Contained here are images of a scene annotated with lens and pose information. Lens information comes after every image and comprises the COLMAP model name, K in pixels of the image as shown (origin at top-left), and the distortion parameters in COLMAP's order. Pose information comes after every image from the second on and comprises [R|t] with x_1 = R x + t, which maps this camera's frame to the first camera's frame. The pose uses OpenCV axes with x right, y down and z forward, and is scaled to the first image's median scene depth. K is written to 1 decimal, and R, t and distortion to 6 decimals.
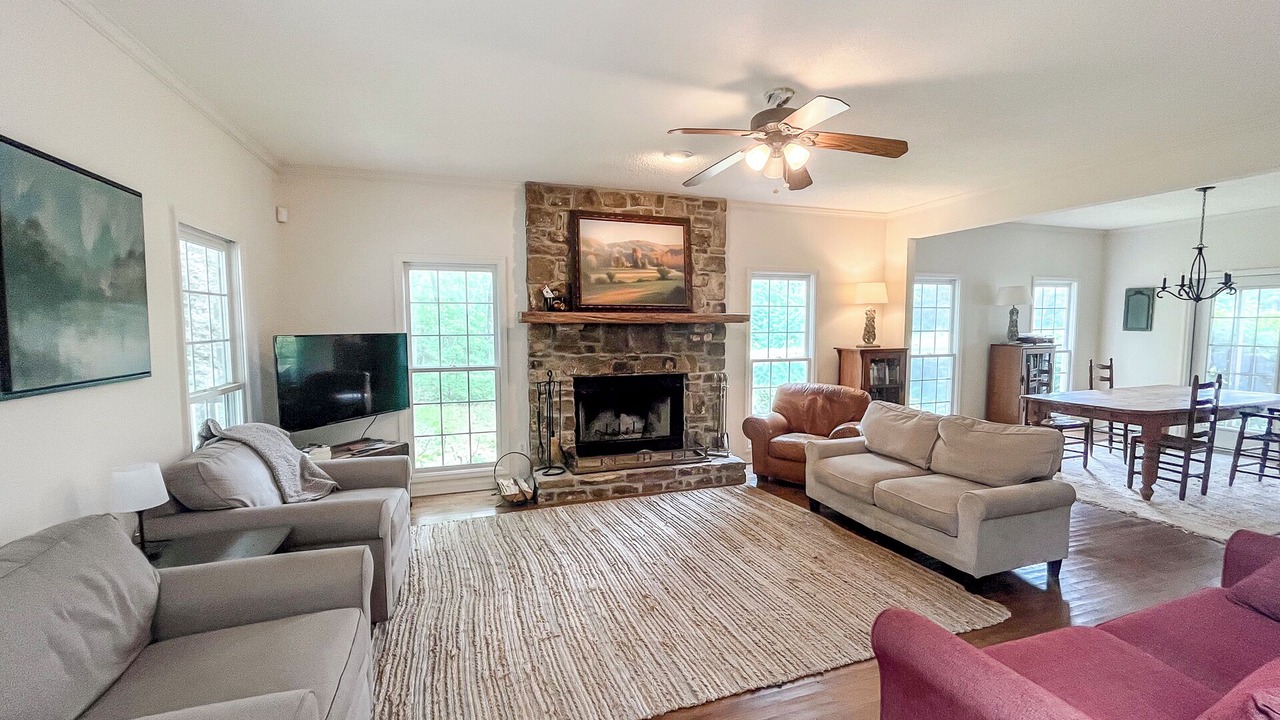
lens RADIAL K [[521.3, 0, 638.3], [0, 521.3, 362.4], [0, 0, 1]] dist [0.001362, 0.000354]
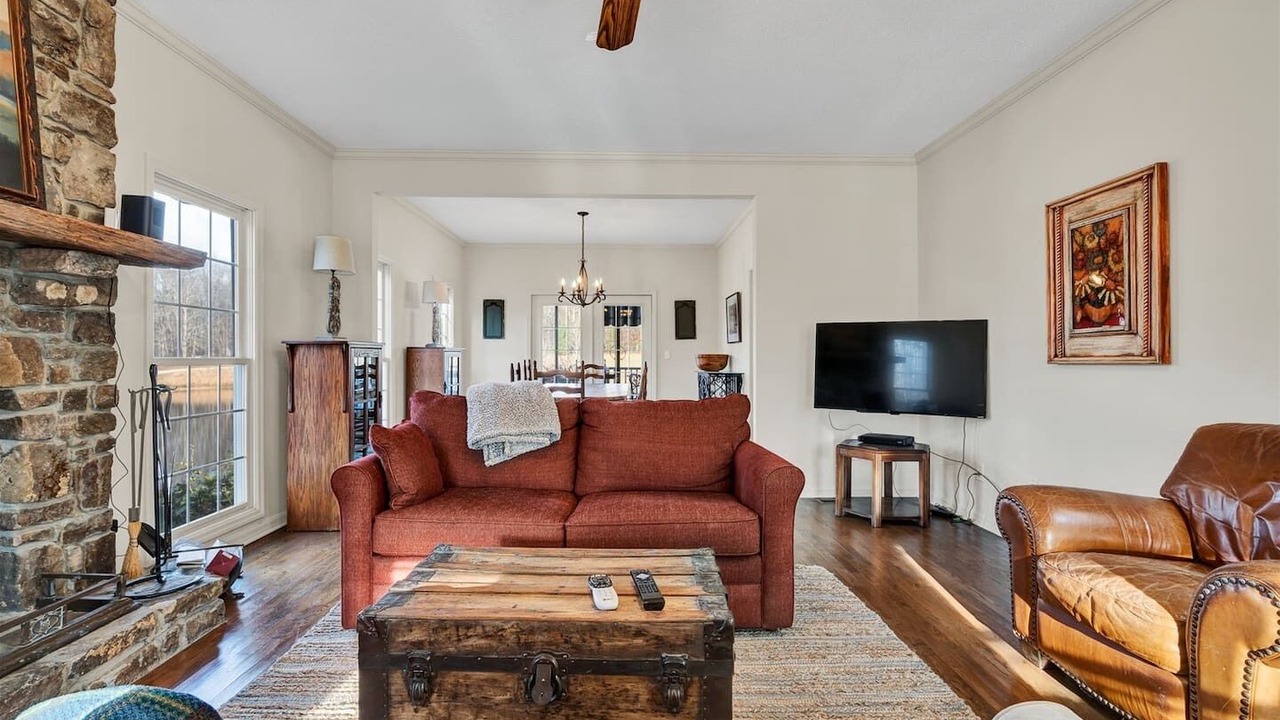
lens RADIAL K [[587.1, 0, 652.7], [0, 587.1, 356.1], [0, 0, 1]] dist [-0.003786, -0.000353]
pose [[0.293812, 0.001738, 0.955862, -0.173039], [0.071398, 0.997165, -0.023760, 0.042401], [-0.953193, 0.075227, 0.292855, 0.505816]]
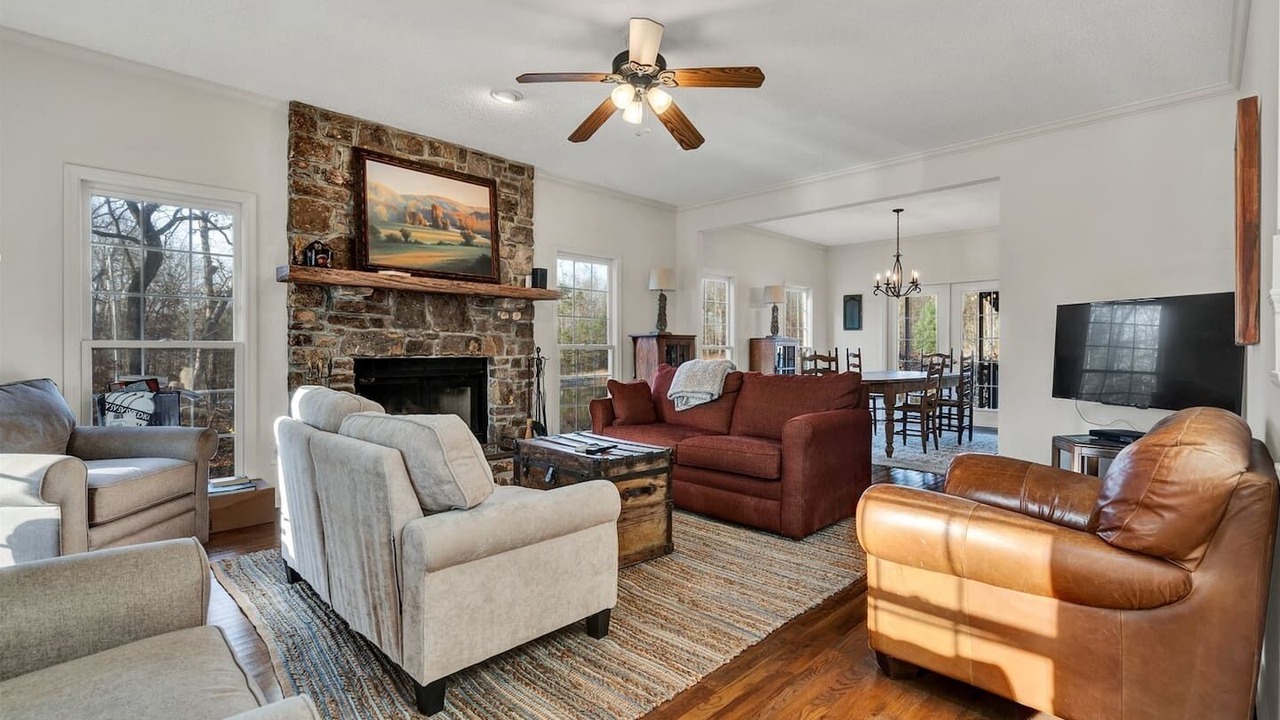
lens RADIAL K [[587.1, 0, 638.8], [0, 587.1, 349.7], [0, 0, 1]] dist [-0.003786, -0.000353]
pose [[0.894487, 0.000508, 0.447094, -0.136425], [0.032615, 0.997261, -0.066384, 0.088558], [-0.445903, 0.073962, 0.892020, 0.027157]]
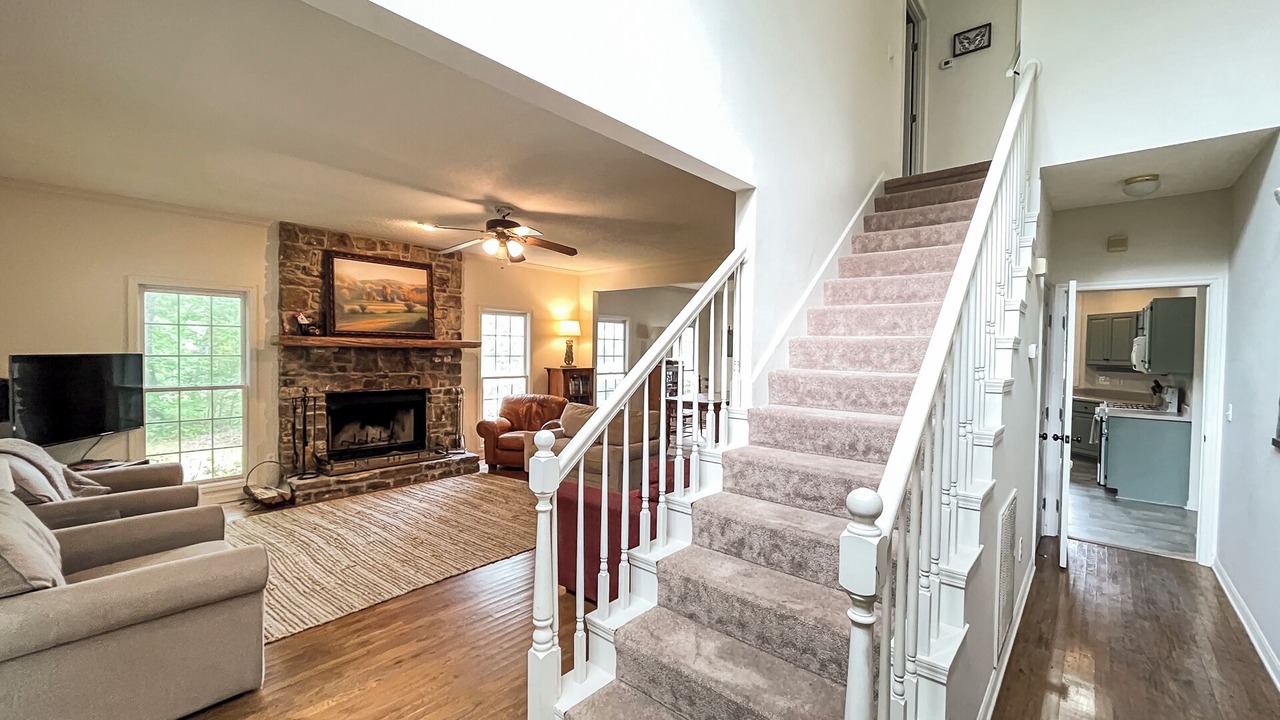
lens RADIAL K [[521.3, 0, 640.1], [0, 521.3, 364.7], [0, 0, 1]] dist [0.001362, 0.000354]
pose [[0.865781, 0.001091, 0.500423, -0.100343], [0.018743, 0.999225, -0.034606, 0.018253], [-0.500073, 0.039340, 0.865089, -0.342645]]
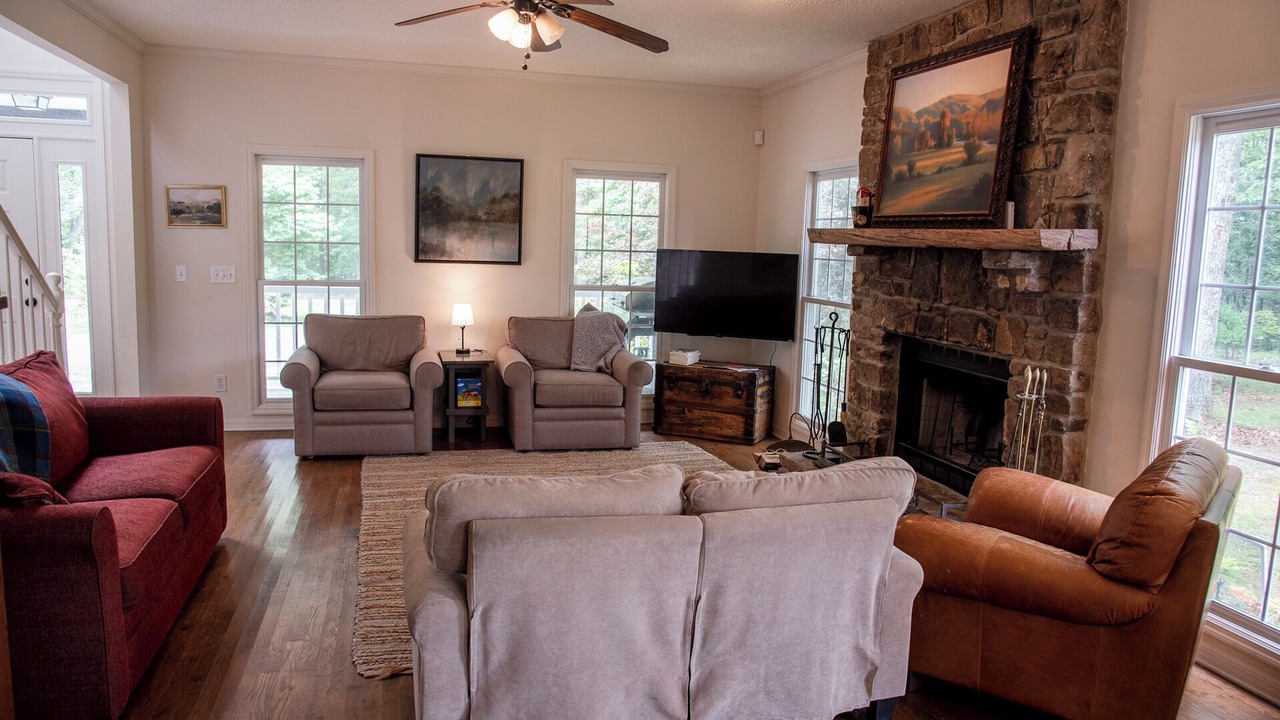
lens RADIAL K [[933.4, 0, 650.6], [0, 933.4, 359.1], [0, 0, 1]] dist [-0.059758, 0.001276]
pose [[-0.067243, 0.122843, -0.990145, 1.026322], [-0.108500, 0.985606, 0.129648, -0.054785], [0.991820, 0.116148, -0.052947, 0.784398]]
